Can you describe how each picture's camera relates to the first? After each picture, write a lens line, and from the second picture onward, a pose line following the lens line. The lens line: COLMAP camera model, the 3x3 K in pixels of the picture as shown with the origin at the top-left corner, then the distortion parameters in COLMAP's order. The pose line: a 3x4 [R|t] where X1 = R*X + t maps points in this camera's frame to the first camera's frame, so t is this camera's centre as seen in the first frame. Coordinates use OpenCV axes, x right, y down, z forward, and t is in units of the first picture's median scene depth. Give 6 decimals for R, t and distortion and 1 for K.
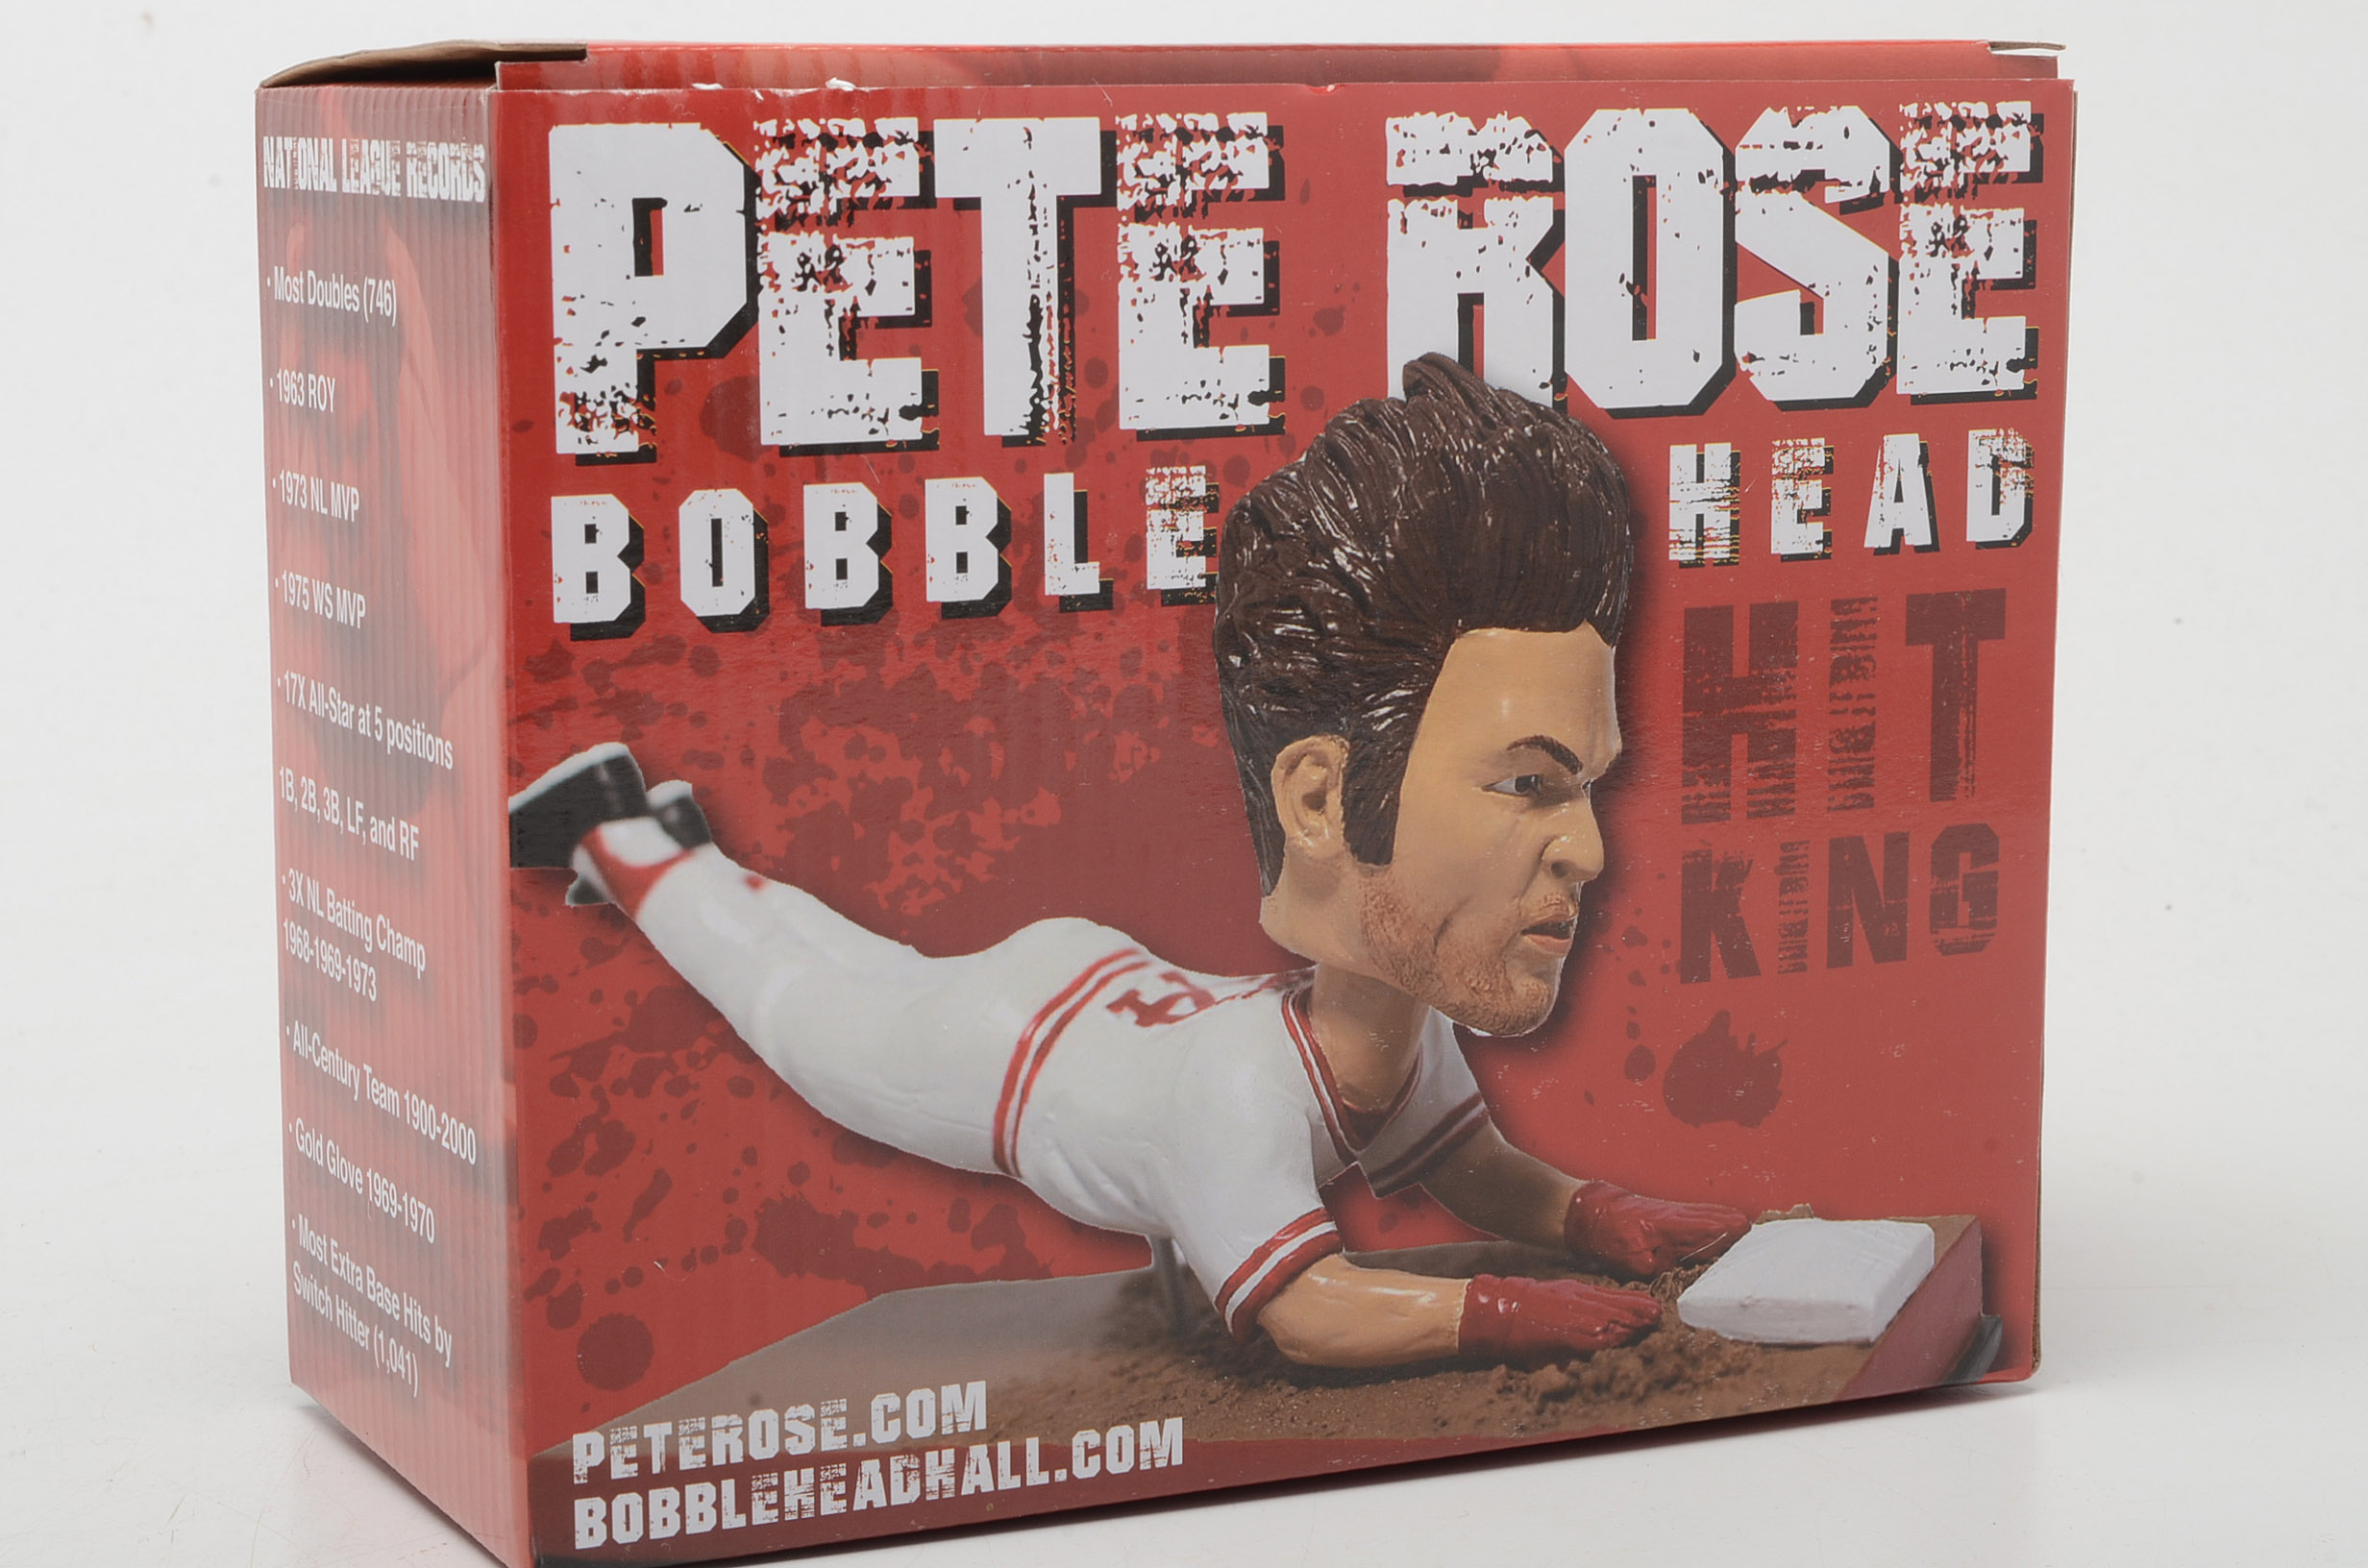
lens RADIAL K [[5051.4, 0, 1183.7], [0, 5051.4, 788.4], [0, 0, 1]] dist [0.014513, 0.000000]
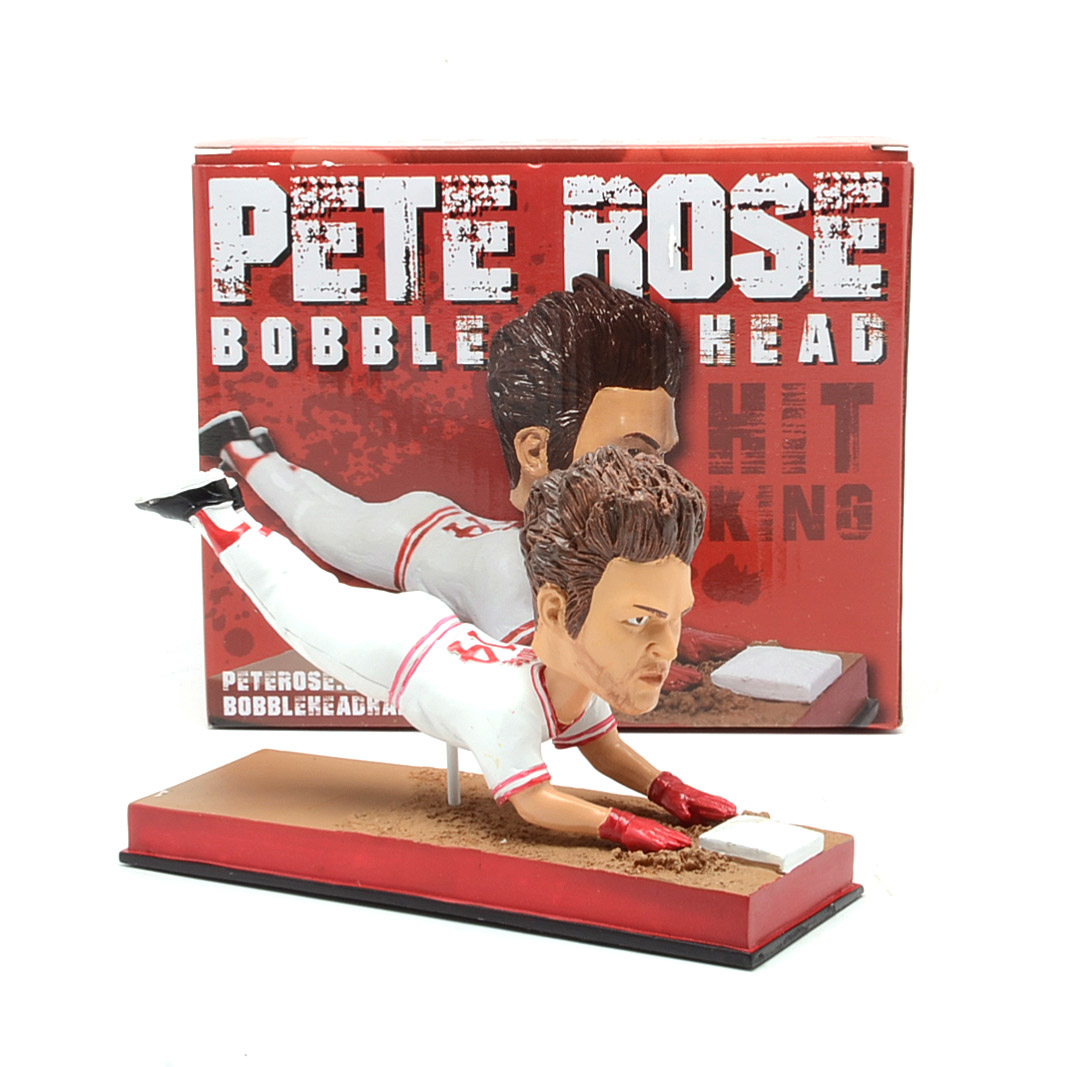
lens RADIAL K [[2592.3, 0, 533.5], [0, 2592.3, 532.6], [0, 0, 1]] dist [0.057924, 0.000000]
pose [[0.892906, 0.069000, -0.444924, 0.599370], [-0.064280, 0.997601, 0.025709, 0.008951], [0.445630, 0.005644, 0.895199, -0.142672]]
